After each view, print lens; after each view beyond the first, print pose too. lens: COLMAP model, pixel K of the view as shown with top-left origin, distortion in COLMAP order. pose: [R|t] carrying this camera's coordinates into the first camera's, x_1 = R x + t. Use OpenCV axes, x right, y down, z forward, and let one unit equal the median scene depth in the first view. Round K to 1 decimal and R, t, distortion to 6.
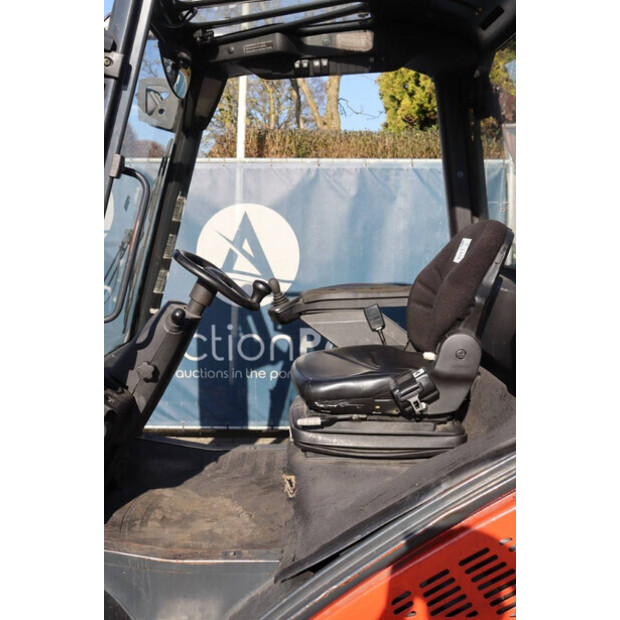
lens RADIAL K [[702.1, 0, 310.0], [0, 702.1, 310.0], [0, 0, 1]] dist [-0.010833, -0.007662]
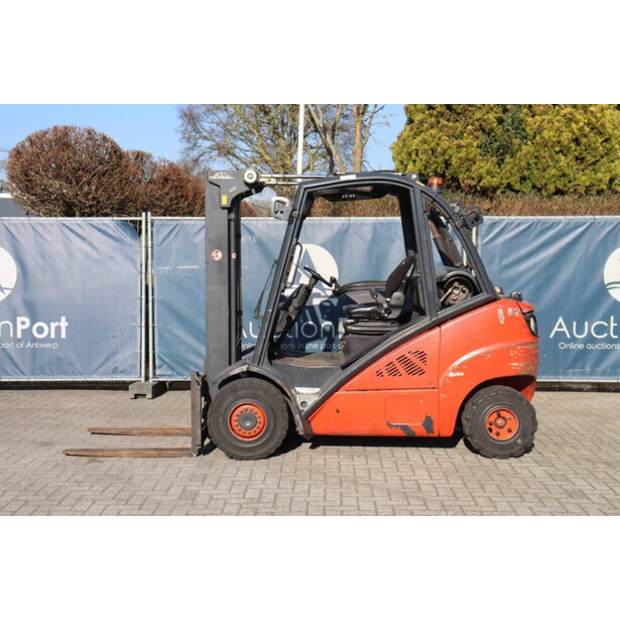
lens RADIAL K [[907.4, 0, 310.0], [0, 907.4, 310.0], [0, 0, 1]] dist [0.073989, -0.001463]
pose [[0.999739, -0.004105, -0.022487, -0.033591], [0.002819, 0.998374, -0.056933, 0.131769], [0.022684, 0.056855, 0.998125, -1.170750]]
